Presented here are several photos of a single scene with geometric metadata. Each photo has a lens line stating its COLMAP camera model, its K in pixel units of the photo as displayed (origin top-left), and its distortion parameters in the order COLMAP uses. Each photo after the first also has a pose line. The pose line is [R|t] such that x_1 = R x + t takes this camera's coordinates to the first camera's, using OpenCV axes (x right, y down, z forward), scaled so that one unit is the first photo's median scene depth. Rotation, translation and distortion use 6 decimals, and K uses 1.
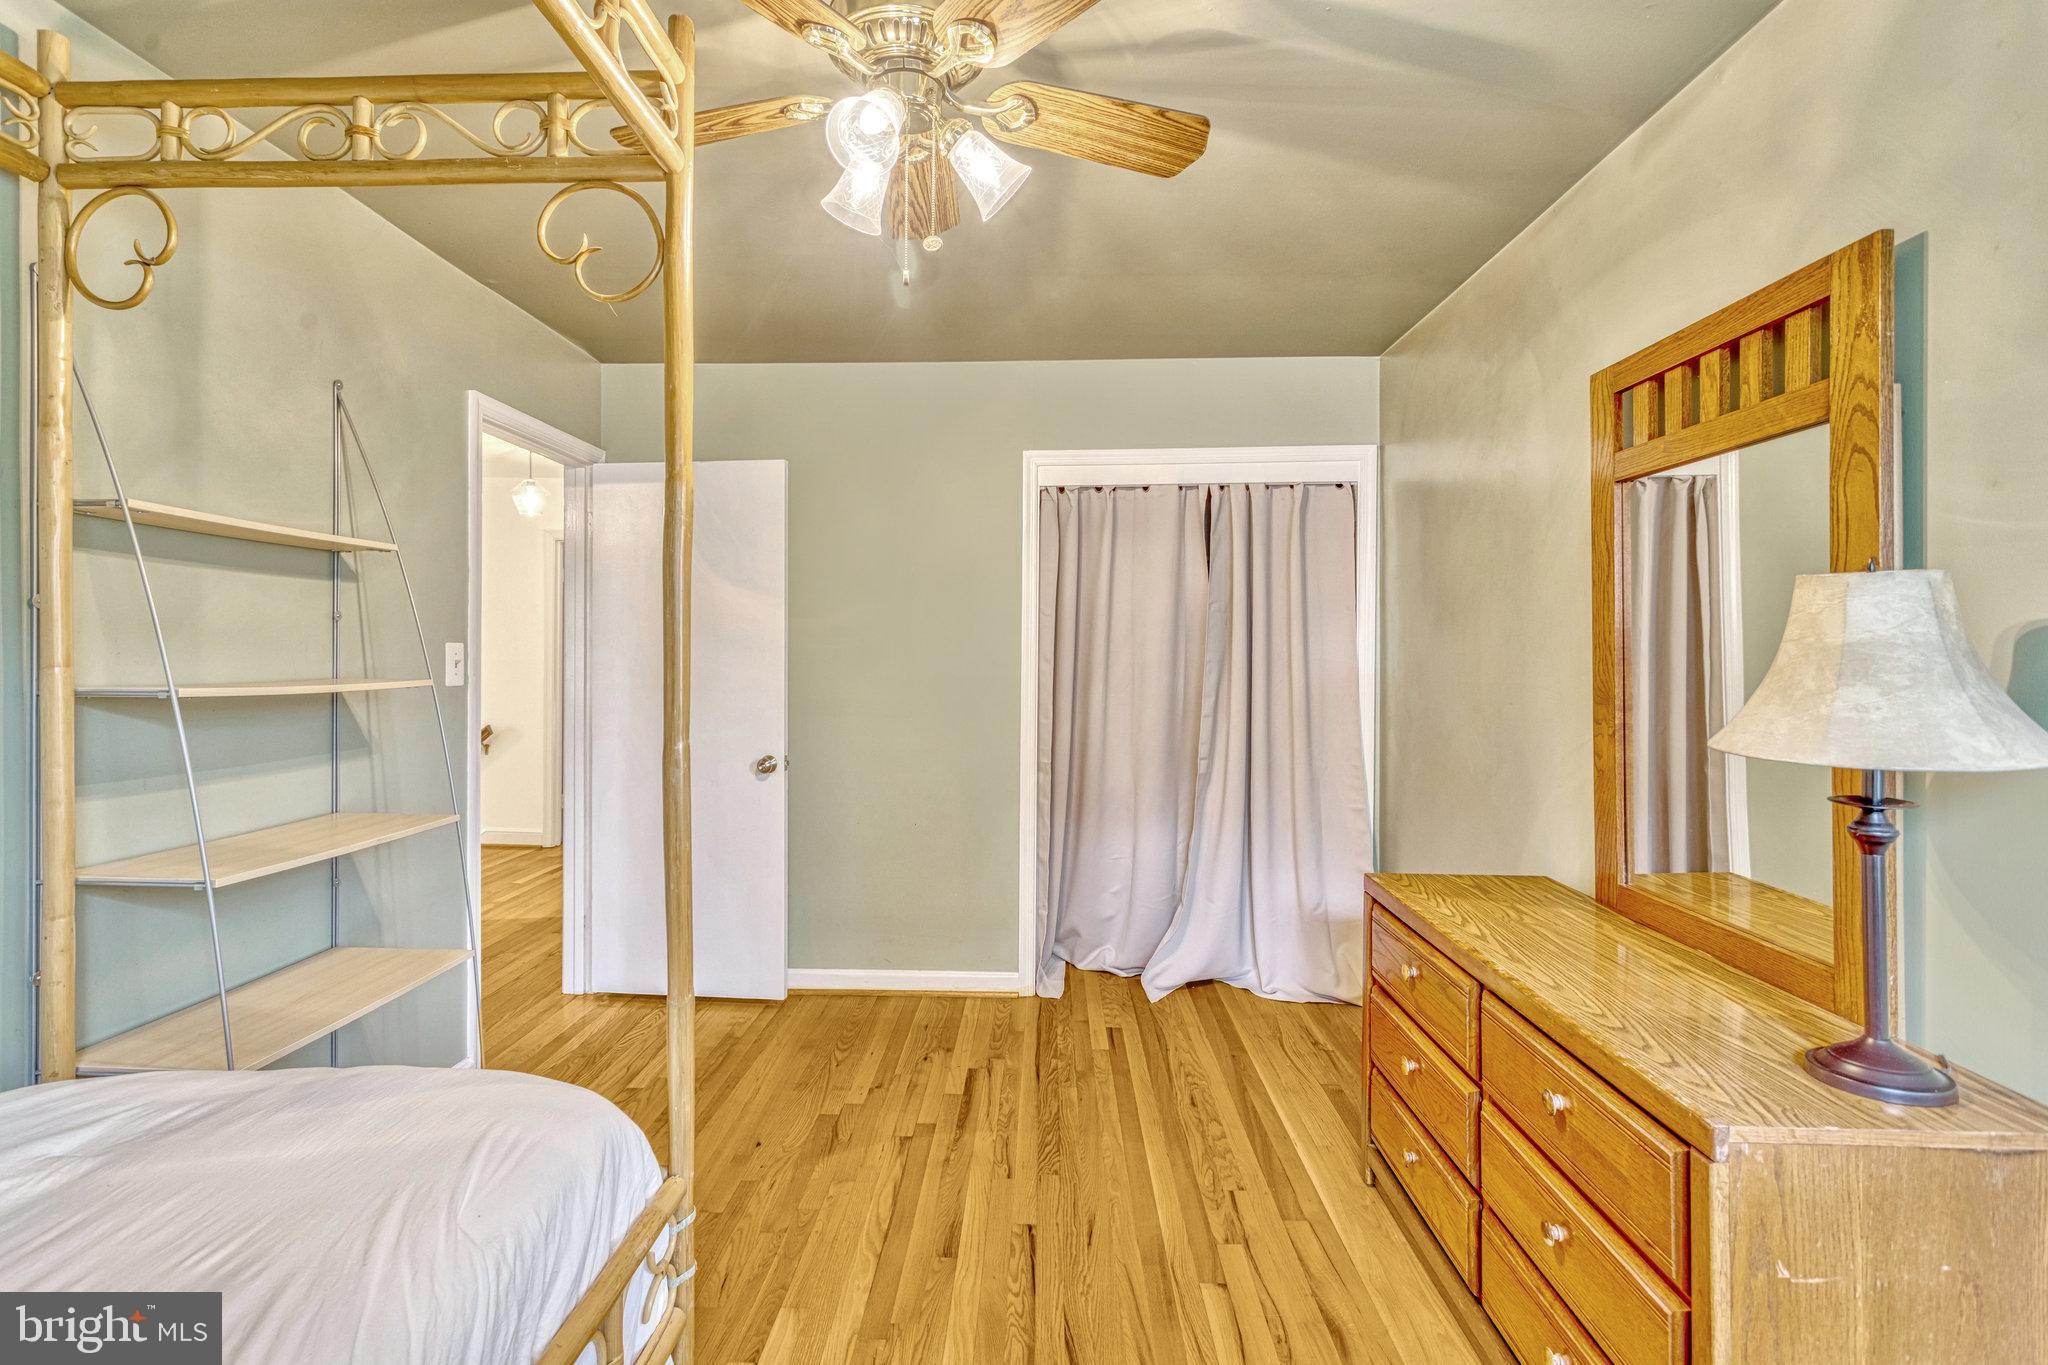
lens RADIAL K [[986.8, 0, 1027.3], [0, 986.8, 654.6], [0, 0, 1]] dist [0.000326, -0.000065]
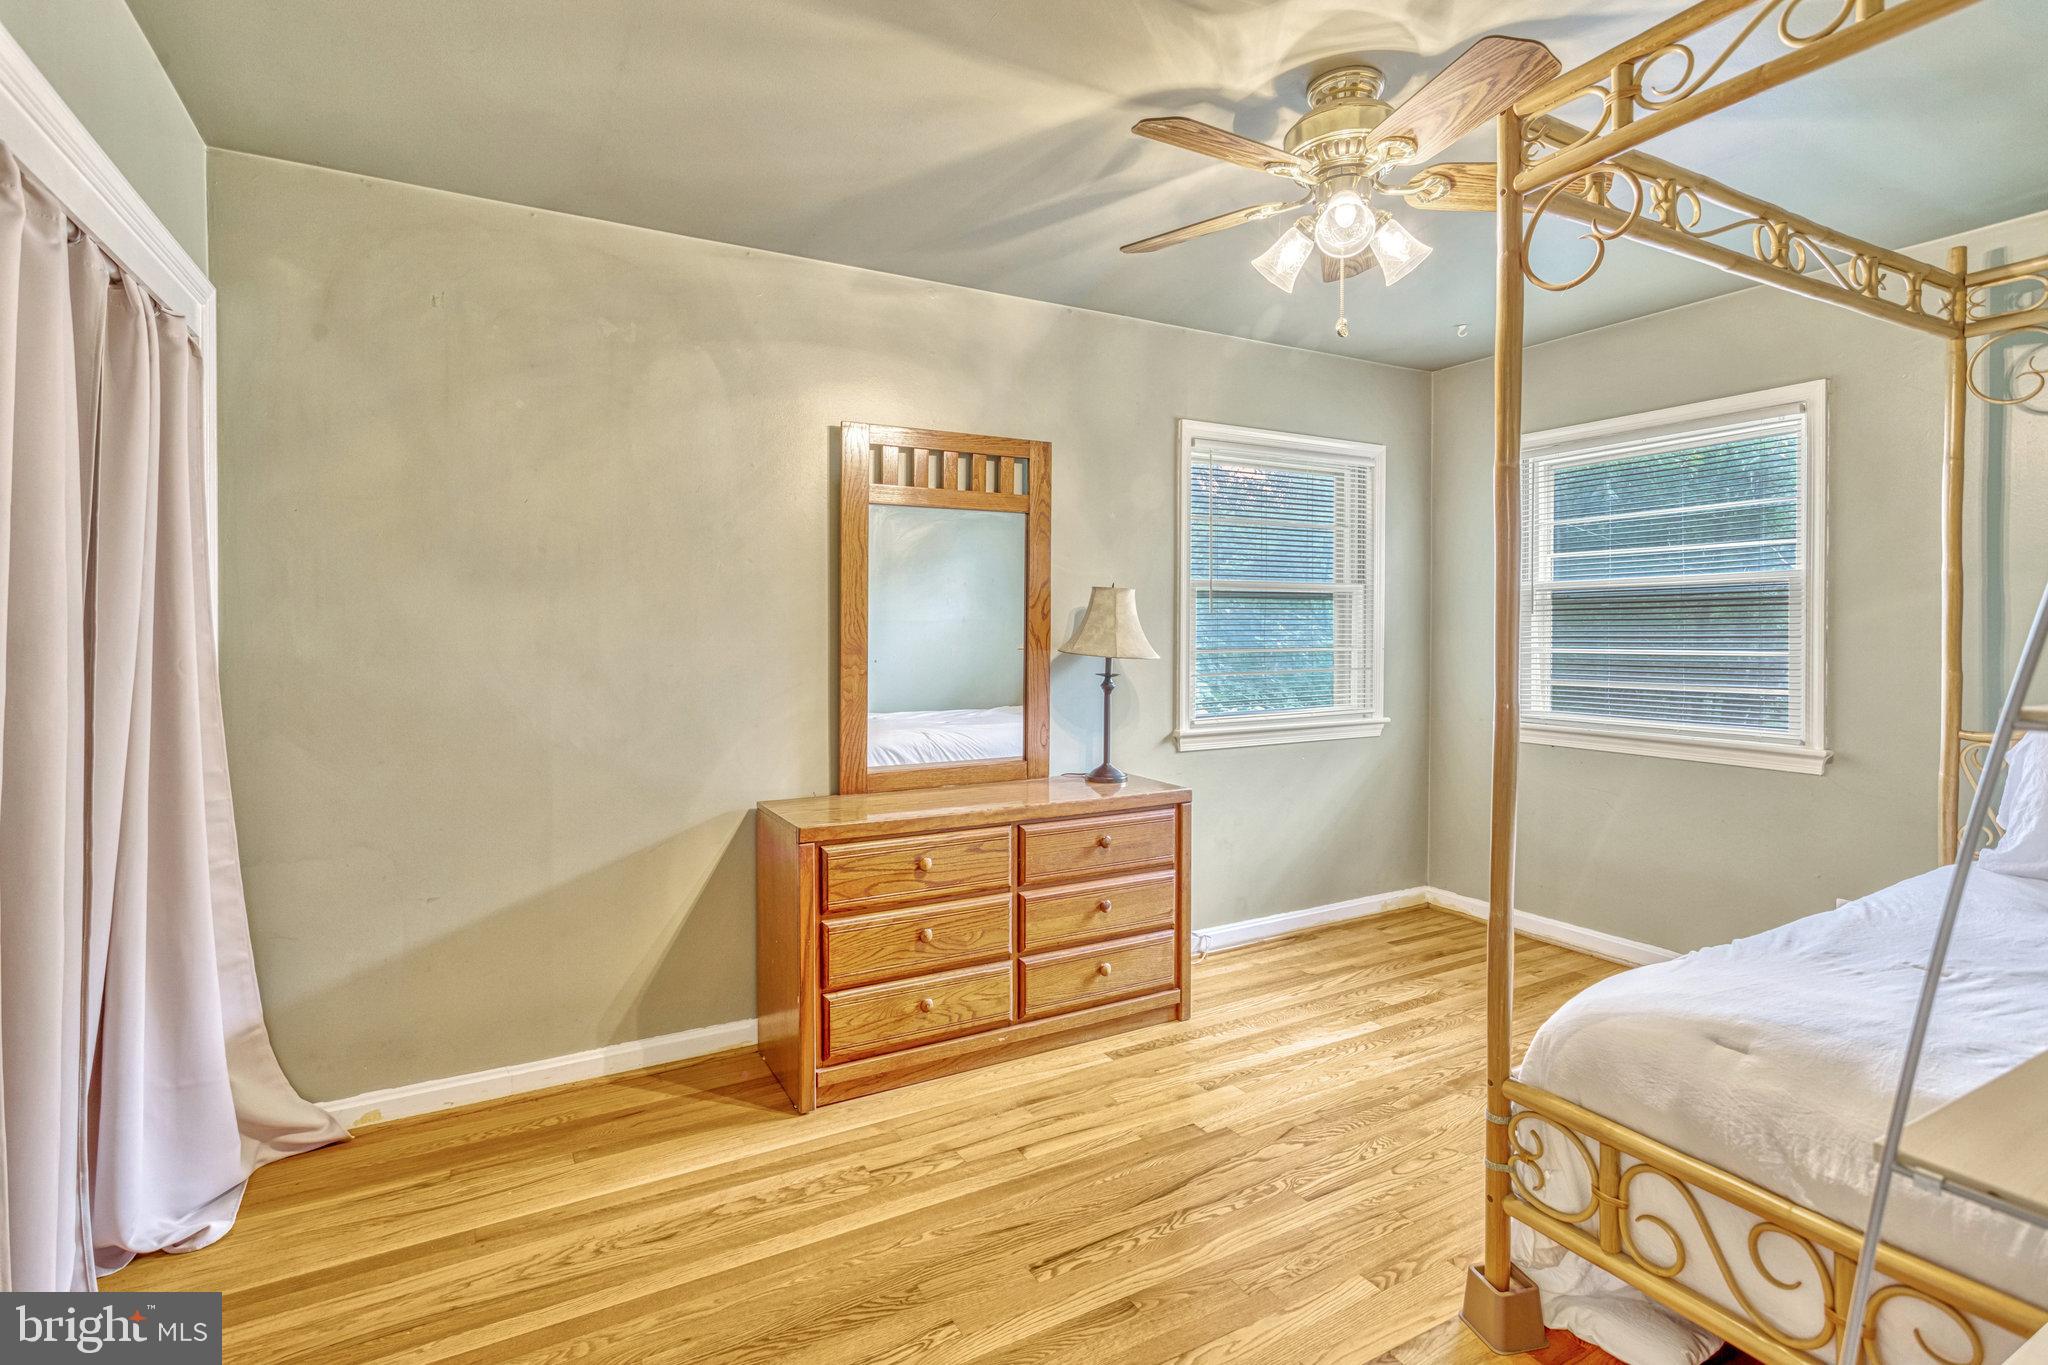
lens RADIAL K [[986.2, 0, 1028.6], [0, 986.2, 629.0], [0, 0, 1]] dist [-0.001107, 0.000923]
pose [[-0.514160, -0.011544, 0.857617, -0.742064], [-0.002761, 0.999927, 0.011805, -0.001048], [-0.857690, 0.003702, -0.514154, 1.453519]]
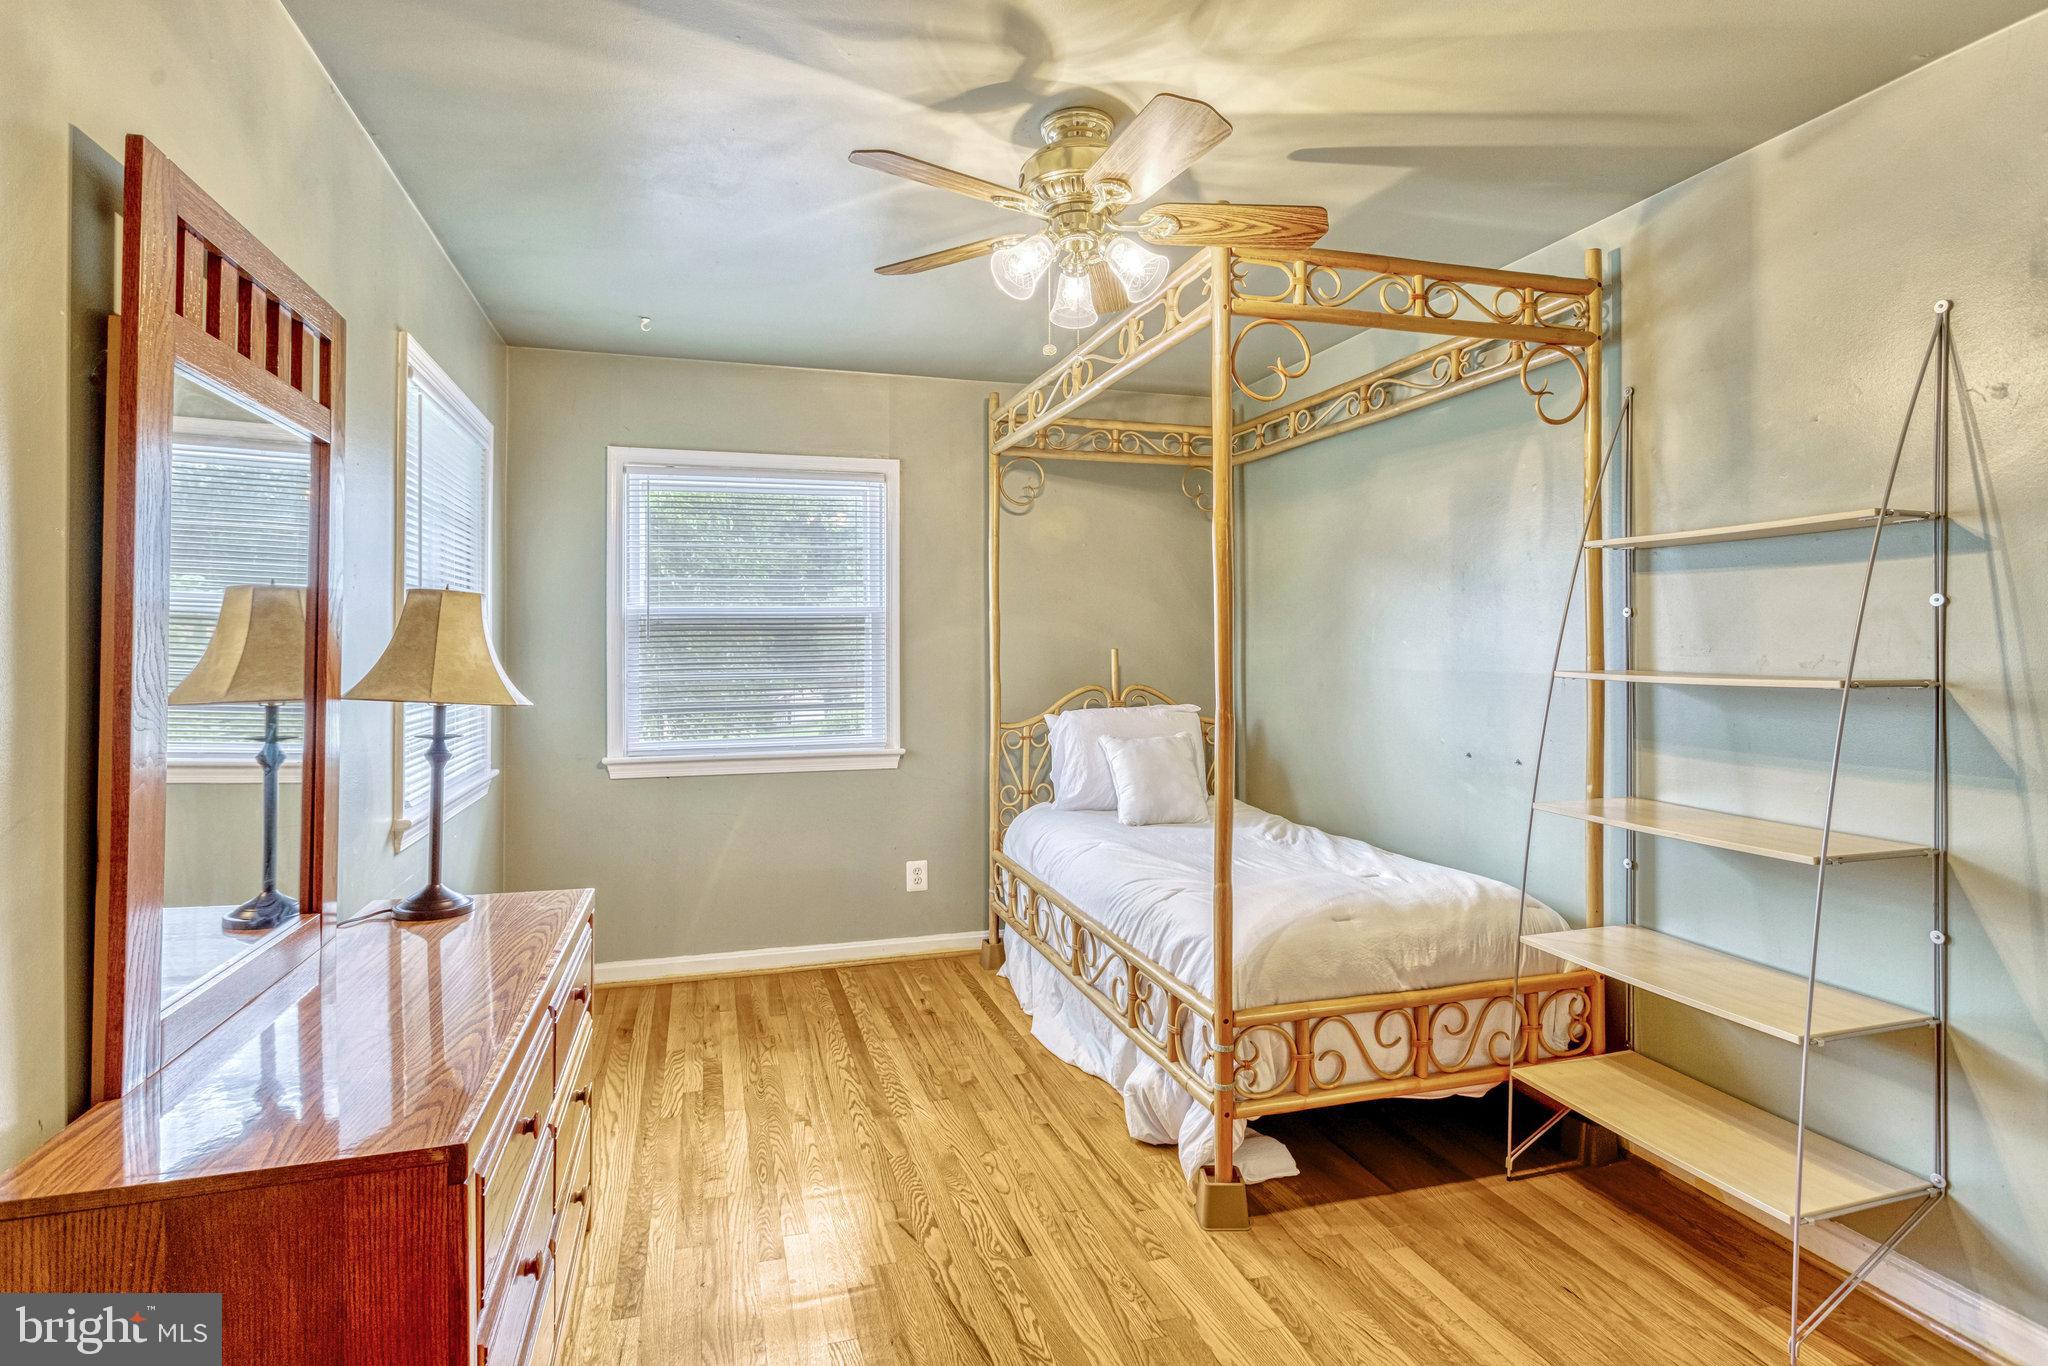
lens RADIAL K [[1053.0, 0, 1023.4], [0, 1053.0, 641.3], [0, 0, 1]] dist [-0.002426, -0.000056]
pose [[-0.947670, -0.008285, -0.319145, 0.282467], [-0.005390, 0.999936, -0.009955, 0.006929], [0.319207, -0.007714, -0.947654, 1.660497]]
